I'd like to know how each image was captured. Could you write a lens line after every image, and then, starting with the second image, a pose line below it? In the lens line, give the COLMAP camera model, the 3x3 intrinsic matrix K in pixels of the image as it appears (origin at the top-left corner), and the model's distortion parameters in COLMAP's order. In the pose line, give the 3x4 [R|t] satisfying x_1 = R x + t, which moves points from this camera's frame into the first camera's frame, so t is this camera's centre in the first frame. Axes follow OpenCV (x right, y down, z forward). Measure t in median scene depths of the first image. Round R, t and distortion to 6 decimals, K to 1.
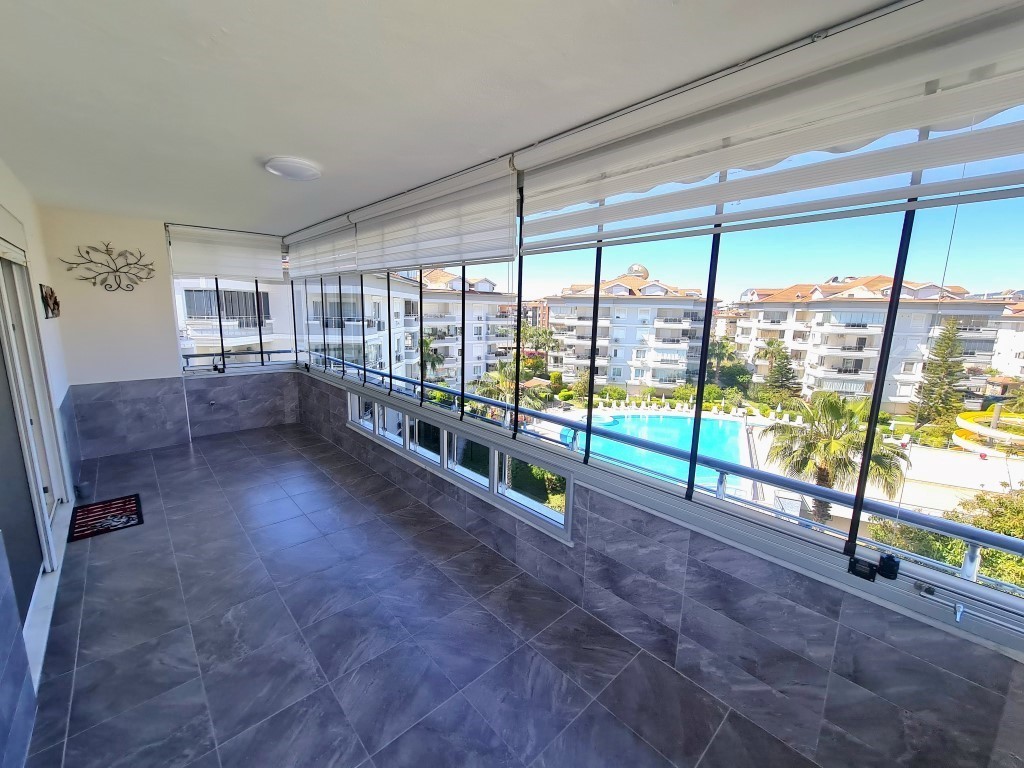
lens RADIAL K [[415.6, 0, 504.4], [0, 415.6, 383.9], [0, 0, 1]] dist [-0.004609, 0.001026]
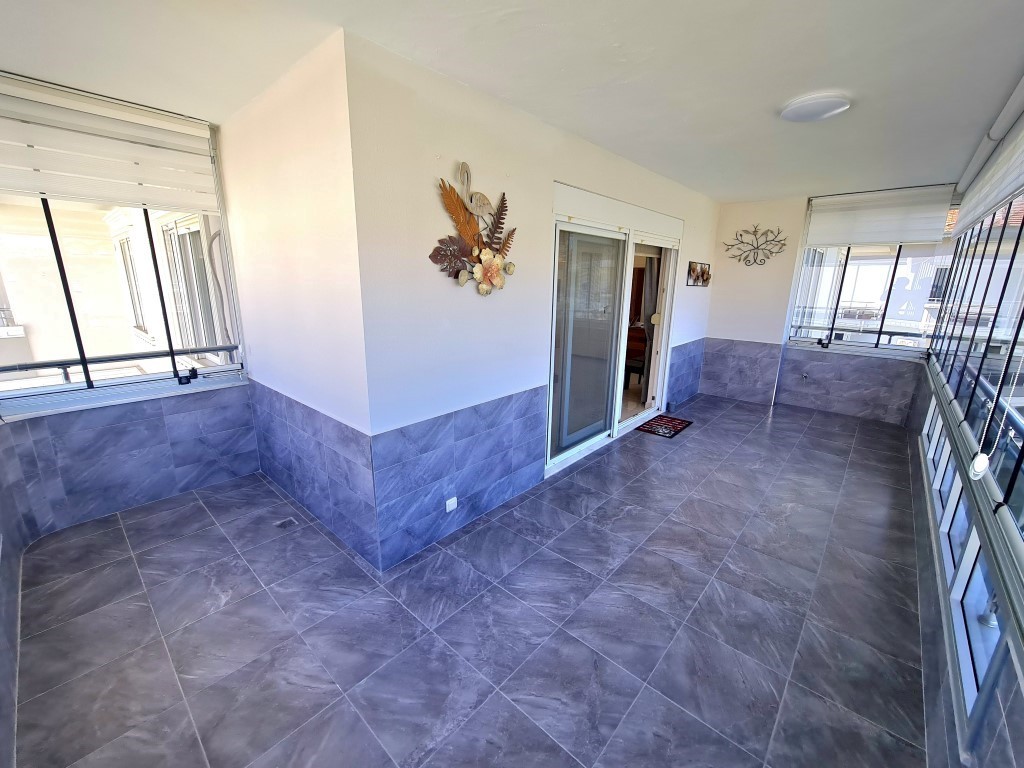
lens RADIAL K [[415.6, 0, 510.1], [0, 415.6, 384.9], [0, 0, 1]] dist [-0.004609, 0.001026]
pose [[0.099061, 0.226775, -0.968896, 0.246843], [-0.186358, 0.960686, 0.205800, -0.006986], [0.977475, 0.160174, 0.137427, 0.200986]]
